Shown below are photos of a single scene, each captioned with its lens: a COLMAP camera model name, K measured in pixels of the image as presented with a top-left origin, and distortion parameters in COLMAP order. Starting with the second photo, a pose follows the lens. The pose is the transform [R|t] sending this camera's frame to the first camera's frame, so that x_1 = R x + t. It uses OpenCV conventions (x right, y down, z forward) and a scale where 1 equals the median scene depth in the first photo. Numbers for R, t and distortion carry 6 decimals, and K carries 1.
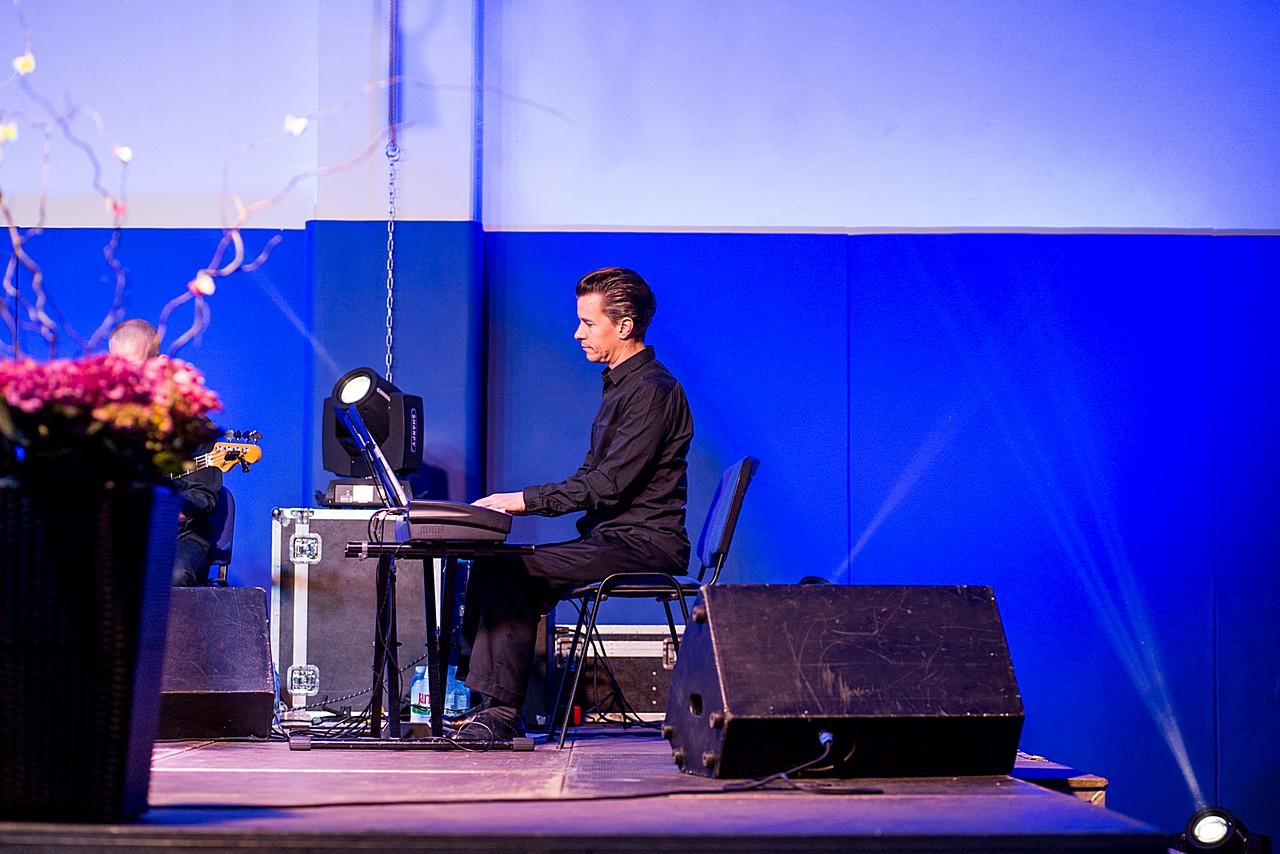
lens RADIAL K [[3023.5, 0, 640.9], [0, 3023.5, 559.0], [0, 0, 1]] dist [-0.019958, -1.087450]
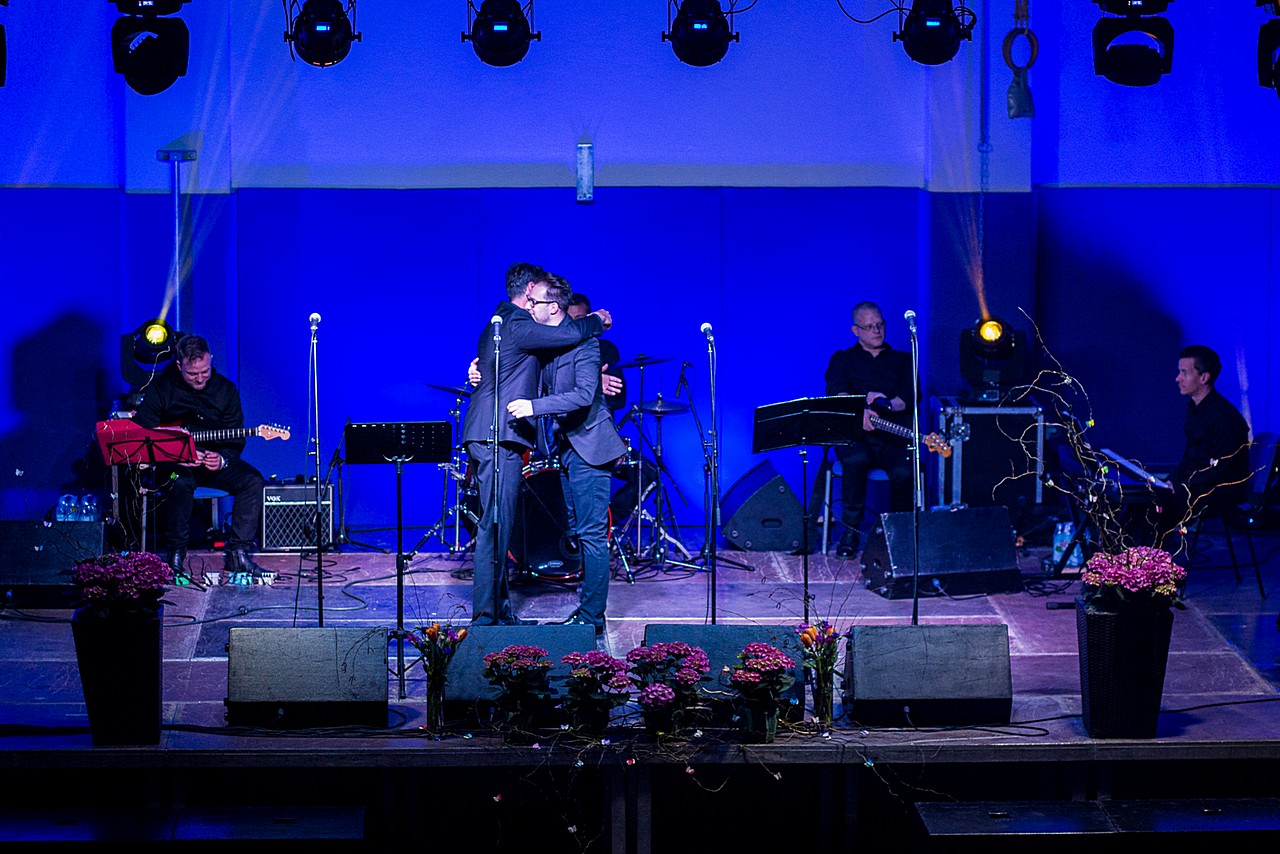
lens RADIAL K [[3614.2, 0, 587.1], [0, 3614.2, 374.7], [0, 0, 1]] dist [-0.073598, -1.061785]
pose [[0.999783, 0.000037, -0.020832, -0.339427], [0.002627, 0.991797, 0.127796, -0.354528], [0.020666, -0.127823, 0.991582, -1.169221]]
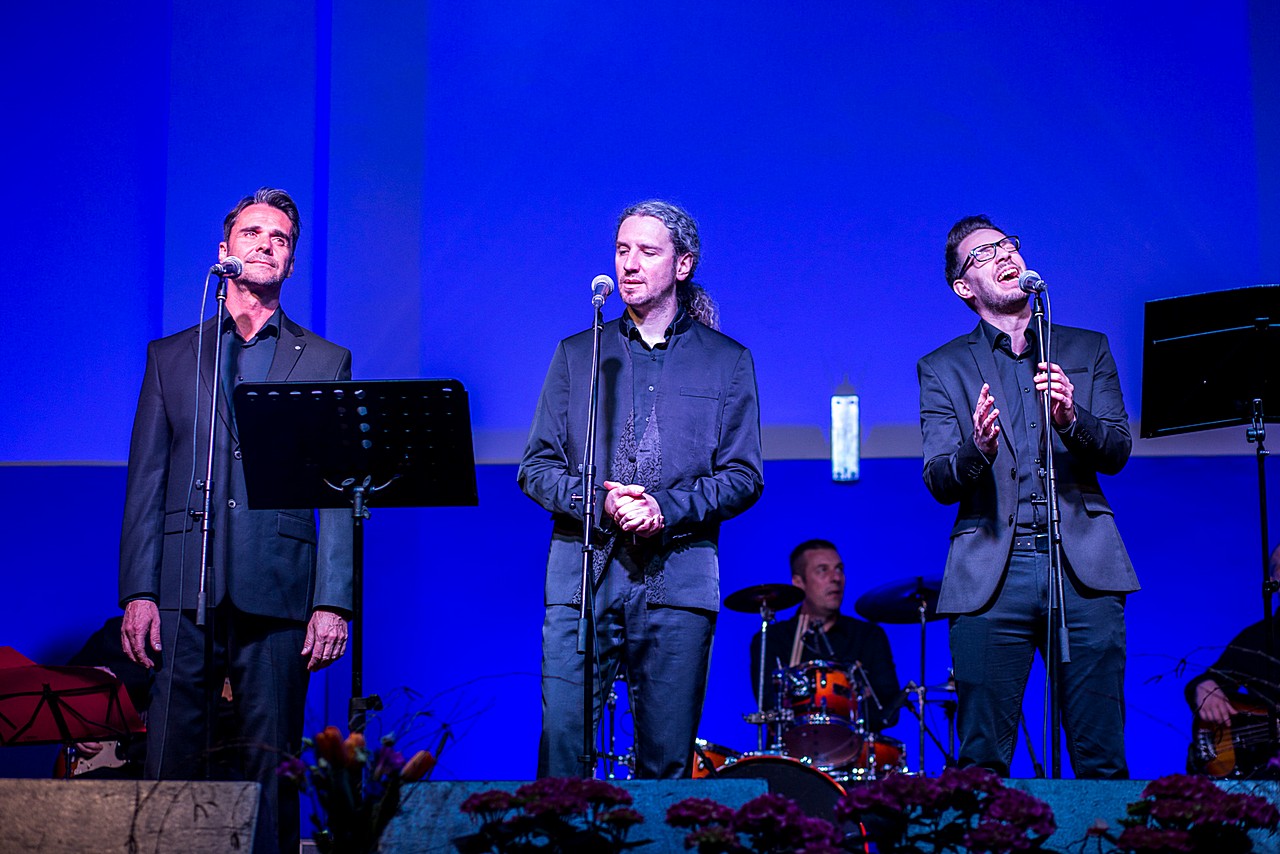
lens RADIAL K [[3024.3, 0, 640.0], [0, 3024.3, 427.0], [0, 0, 1]] dist [-0.051419, -1.074866]
pose [[0.993433, -0.019856, -0.112679, -0.328055], [0.006528, 0.993059, -0.117437, 0.002522], [0.114229, 0.115931, 0.986667, -0.011834]]
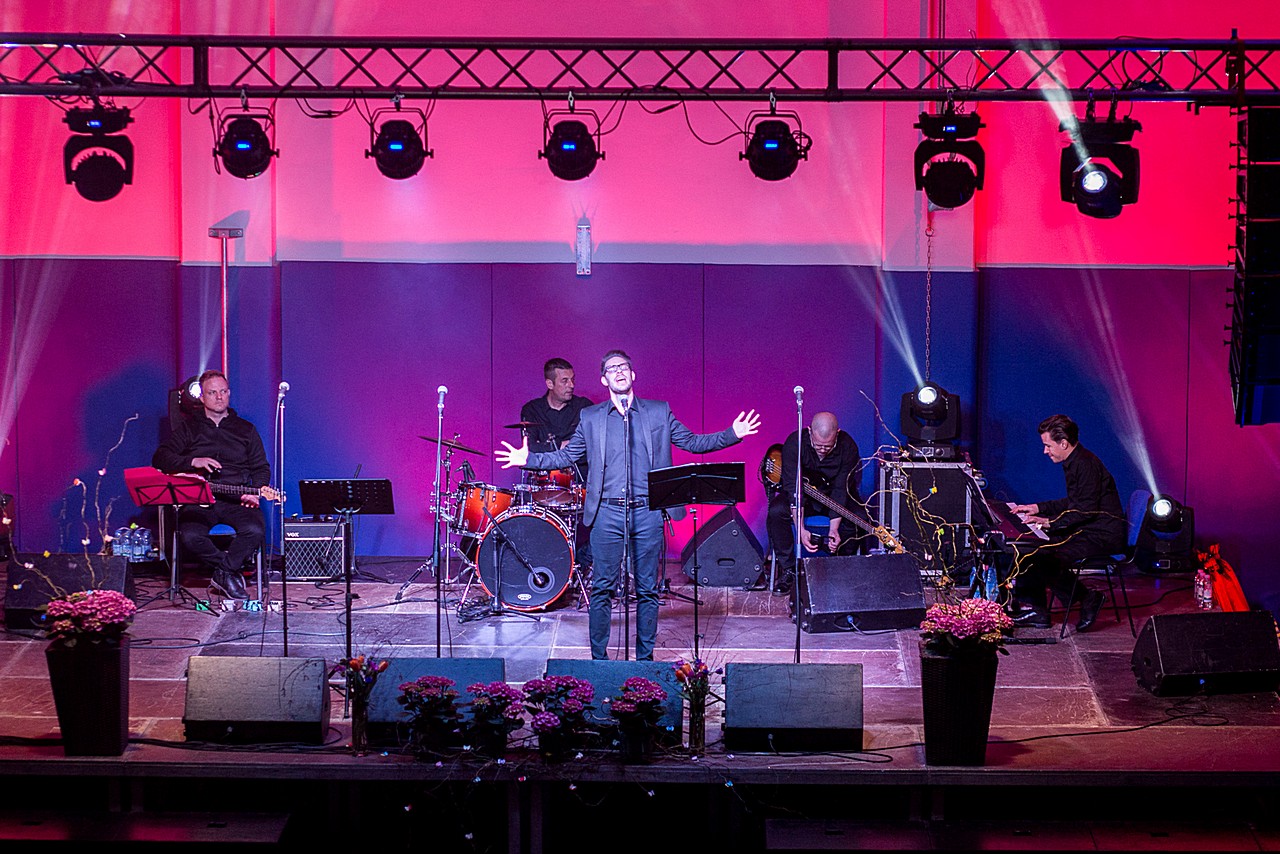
lens RADIAL K [[3233.0, 0, 640.0], [0, 3233.0, 427.0], [0, 0, 1]] dist [-0.094212, -0.598843]
pose [[0.997715, 0.012399, -0.066410, -0.171789], [-0.003073, 0.990325, 0.138730, -0.390987], [0.067487, -0.138209, 0.988101, -1.212996]]
